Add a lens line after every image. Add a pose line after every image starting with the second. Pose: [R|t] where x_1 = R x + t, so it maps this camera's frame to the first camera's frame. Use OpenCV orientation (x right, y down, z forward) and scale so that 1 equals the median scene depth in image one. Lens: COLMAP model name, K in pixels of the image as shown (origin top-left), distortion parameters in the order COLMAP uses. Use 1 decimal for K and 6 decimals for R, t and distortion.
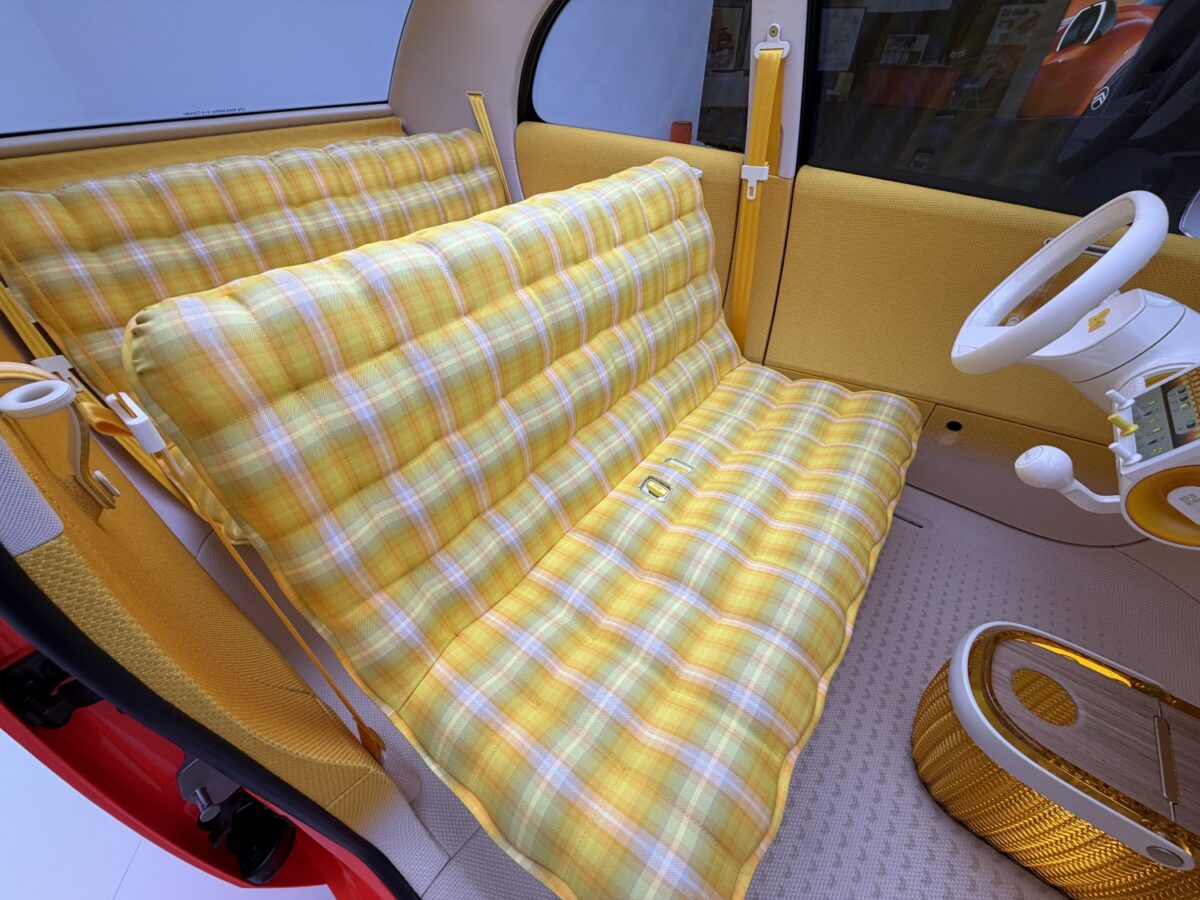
lens RADIAL K [[482.3, 0, 600.0], [0, 482.3, 450.0], [0, 0, 1]] dist [0.000663, -0.000042]
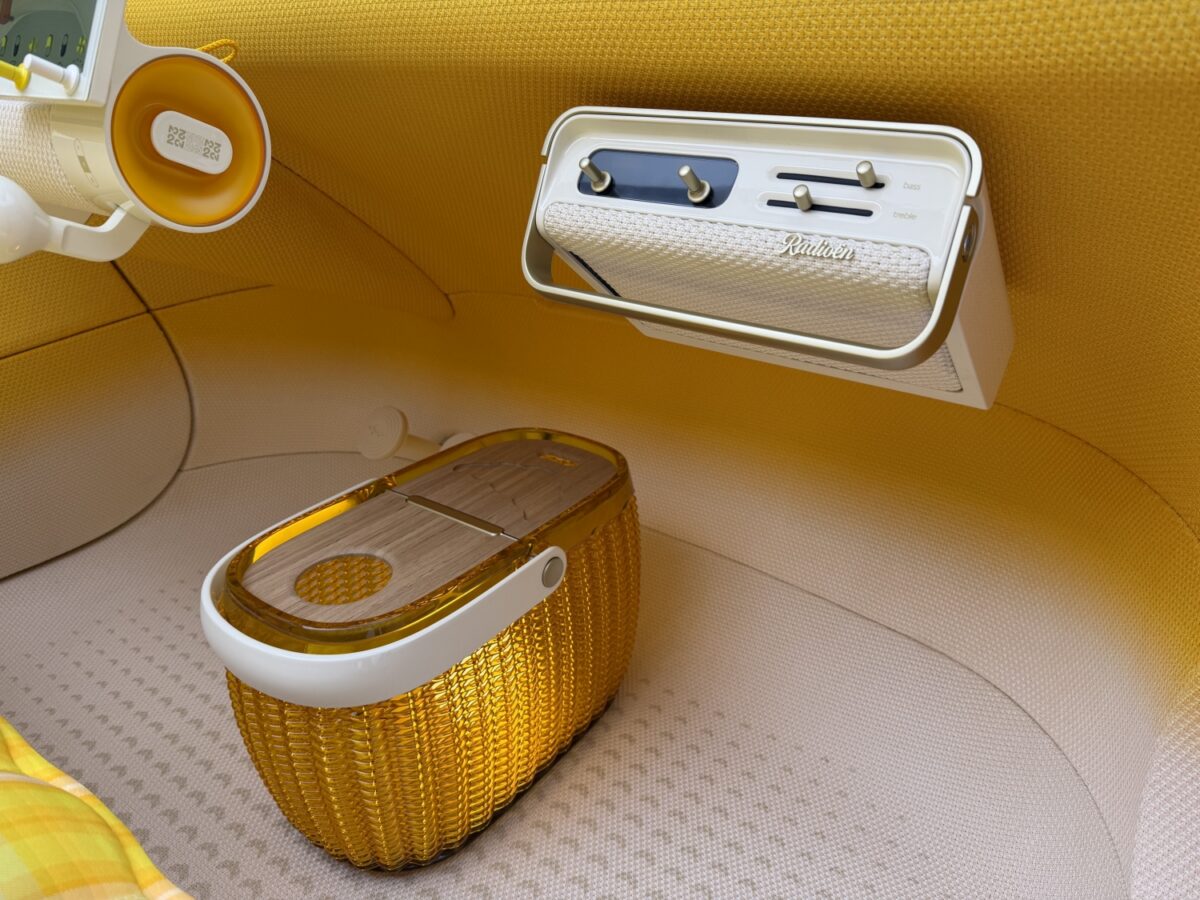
lens RADIAL K [[895.0, 0, 600.0], [0, 895.0, 450.0], [0, 0, 1]] dist [0.035889, 0.002426]
pose [[-0.005378, -0.438980, 0.898481, 0.002747], [0.659432, 0.673891, 0.333197, 0.246226], [-0.751745, 0.594279, 0.285853, 0.360941]]
